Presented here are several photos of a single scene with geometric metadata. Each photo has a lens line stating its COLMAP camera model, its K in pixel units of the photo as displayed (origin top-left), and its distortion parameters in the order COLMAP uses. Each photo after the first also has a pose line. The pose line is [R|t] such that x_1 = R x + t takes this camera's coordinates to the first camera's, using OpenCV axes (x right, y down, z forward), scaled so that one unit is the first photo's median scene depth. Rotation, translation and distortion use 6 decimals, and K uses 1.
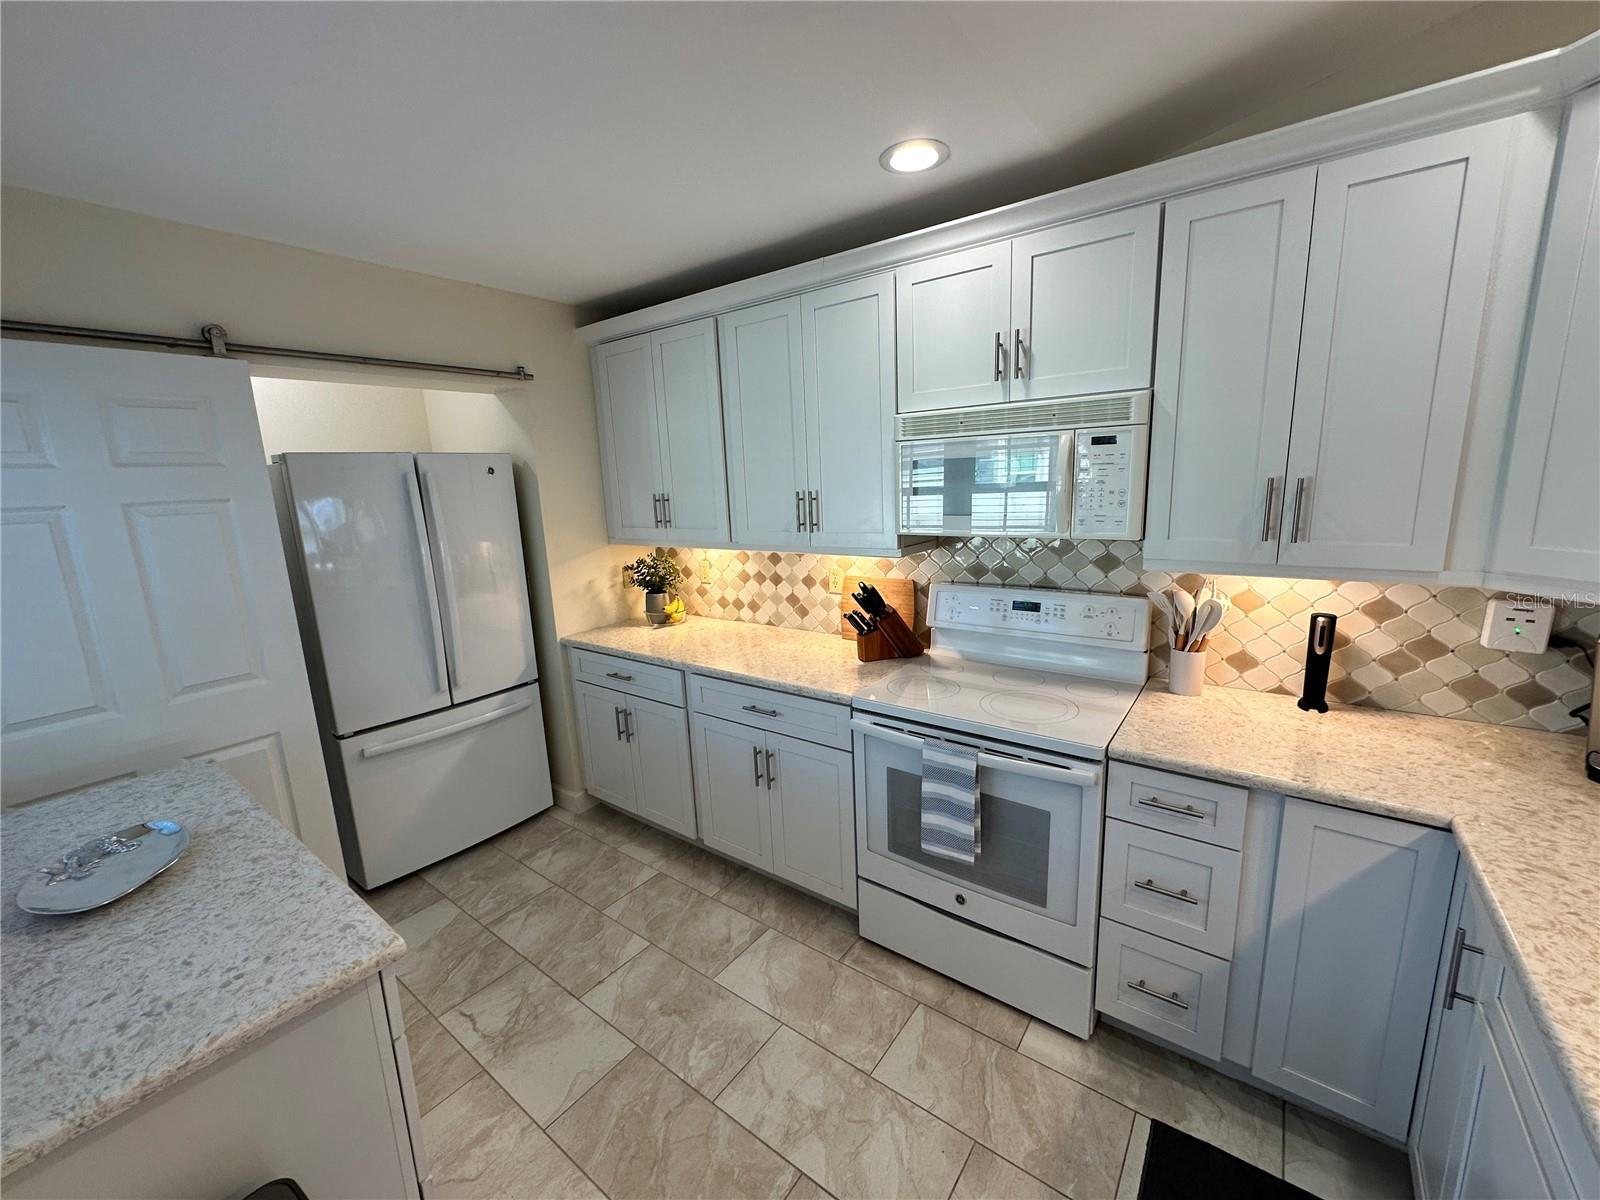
lens RADIAL K [[637.8, 0, 800.2], [0, 637.8, 601.9], [0, 0, 1]] dist [-0.003413, 0.000722]
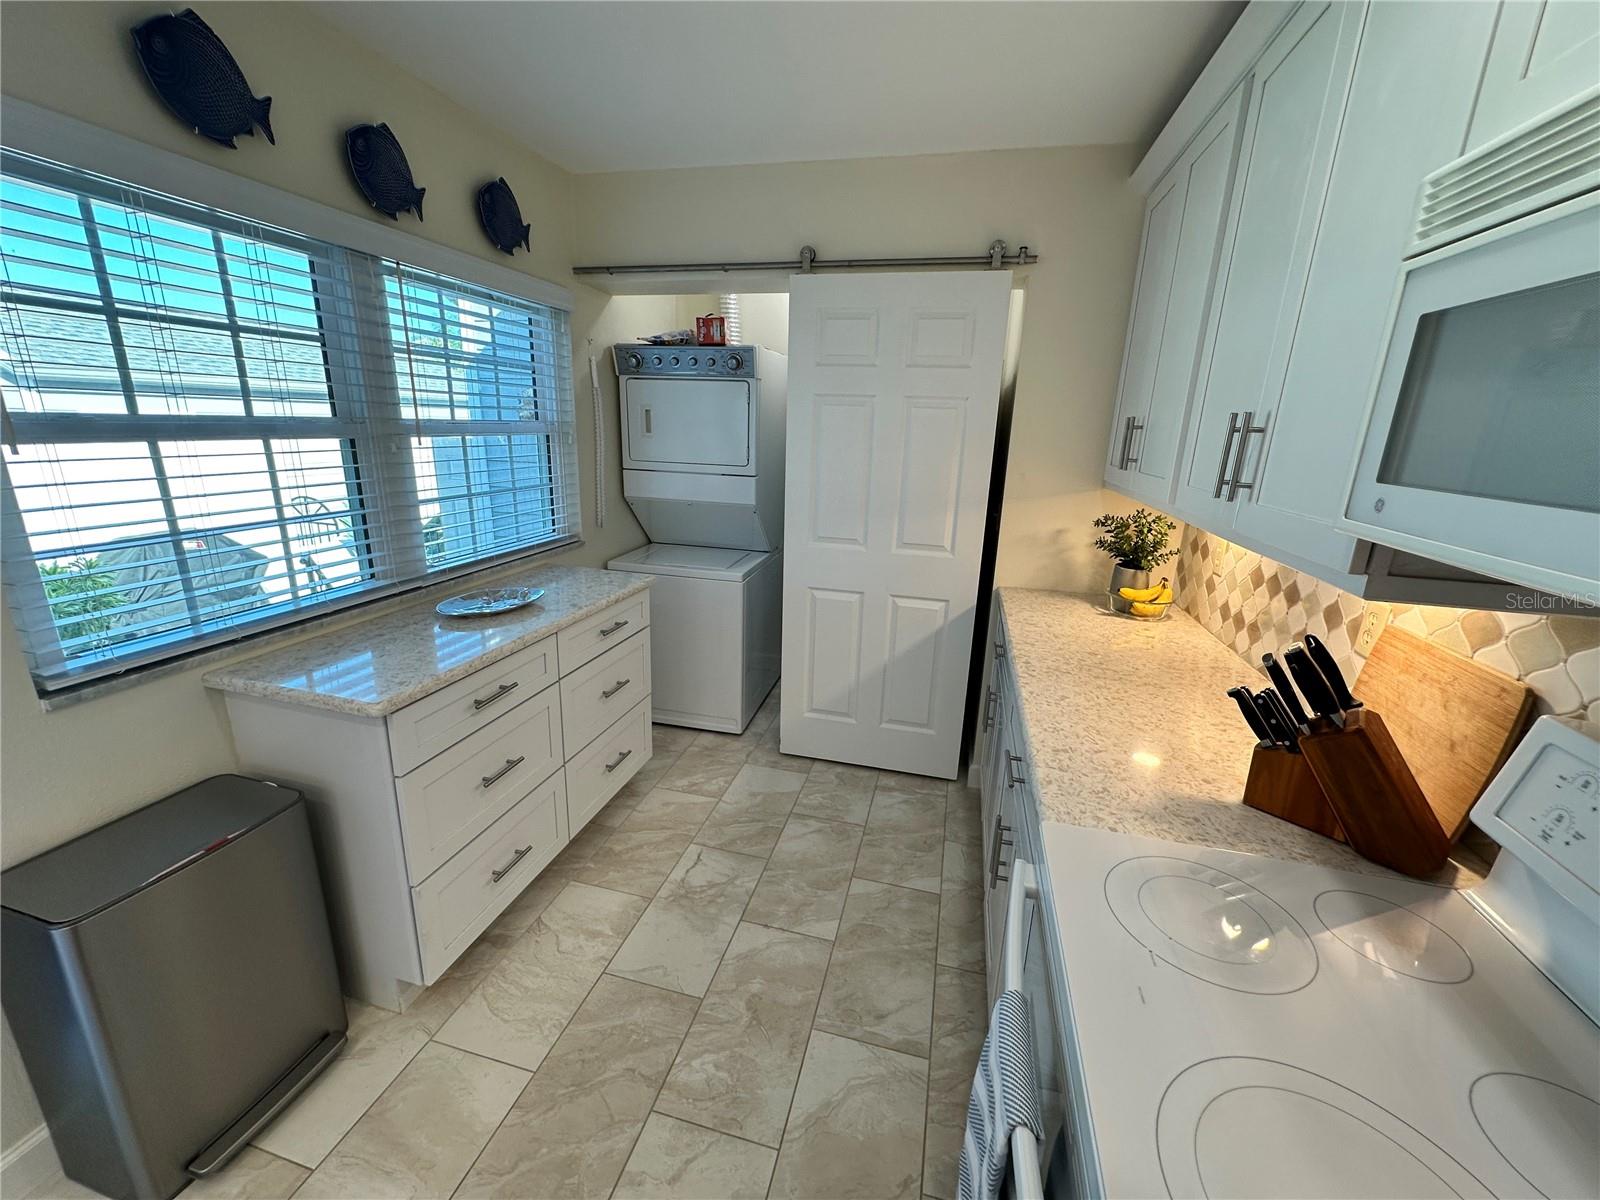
lens RADIAL K [[637.8, 0, 797.1], [0, 637.8, 600.9], [0, 0, 1]] dist [-0.003413, 0.000722]
pose [[0.379516, 0.302274, -0.874413, 0.369309], [-0.228078, 0.946521, 0.228209, -0.079958], [0.896631, 0.112825, 0.428162, 0.564340]]
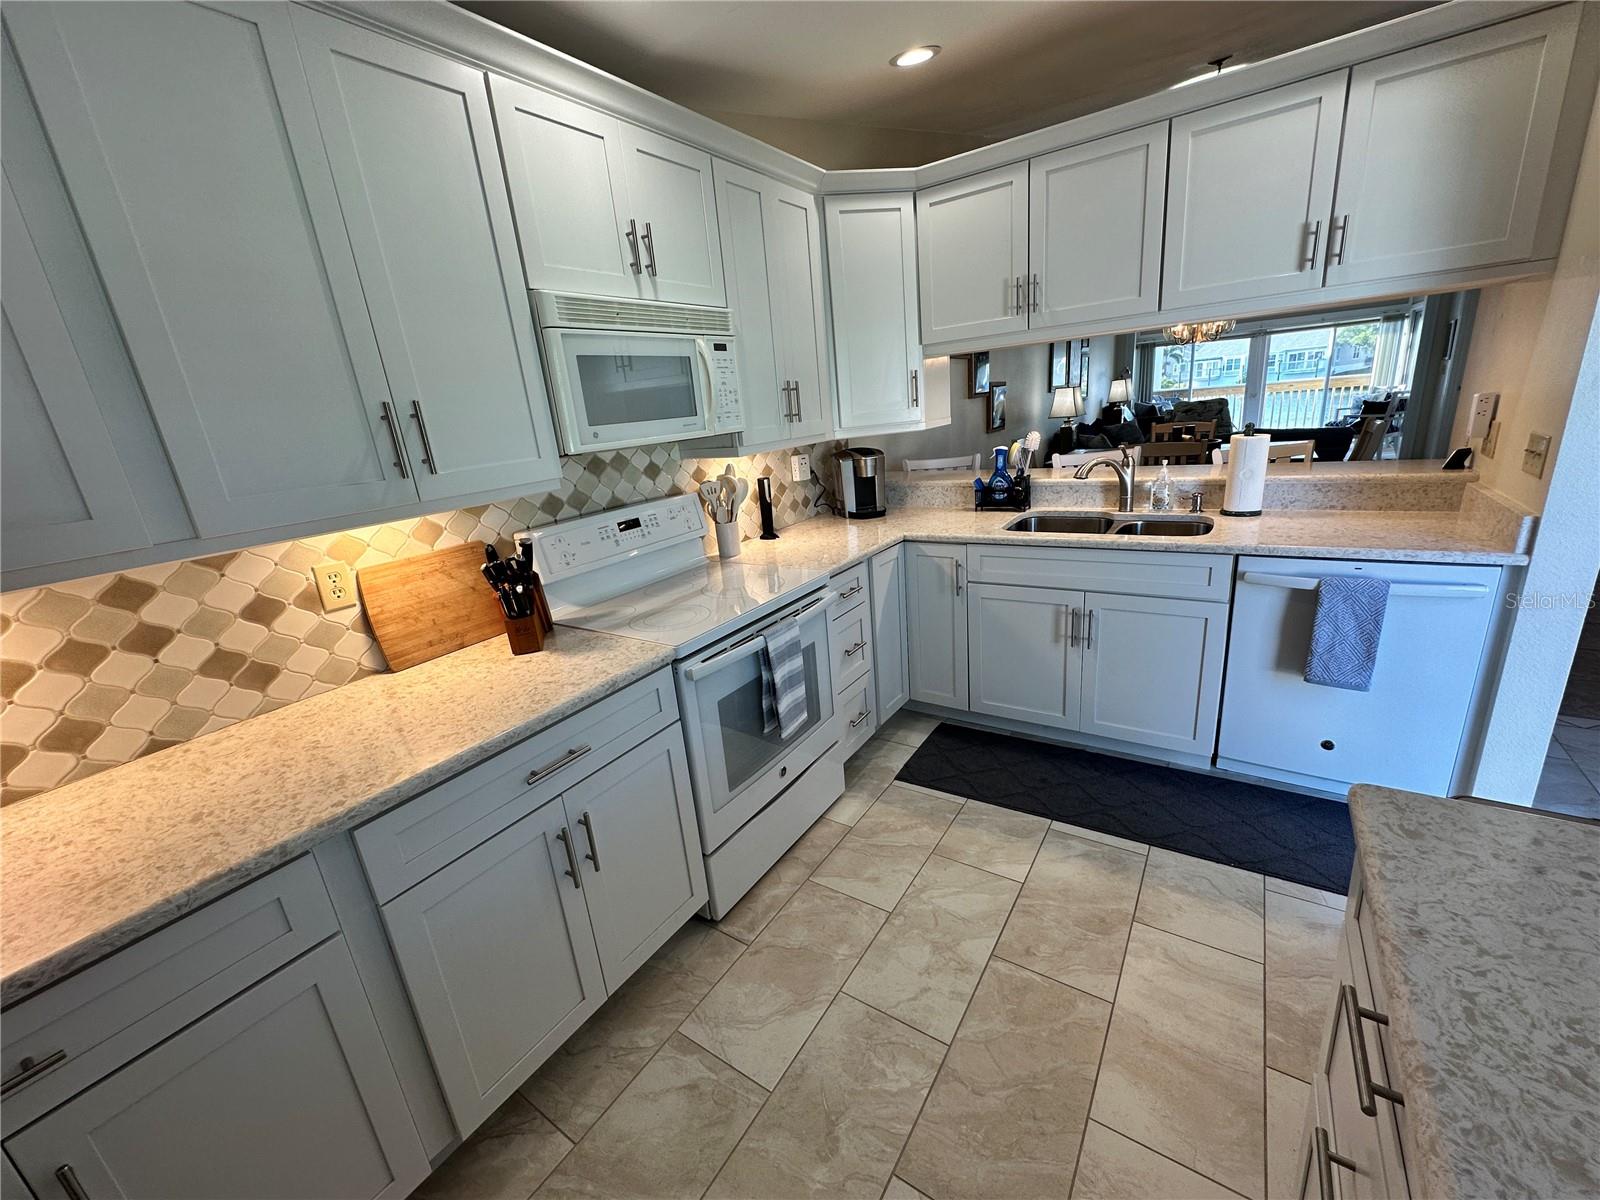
lens RADIAL K [[637.8, 0, 798.1], [0, 637.8, 601.3], [0, 0, 1]] dist [-0.003413, 0.000722]
pose [[-0.043707, -0.250656, 0.967089, -0.644802], [0.286630, 0.924172, 0.252486, -0.058165], [-0.957044, 0.288232, 0.031452, 0.768632]]
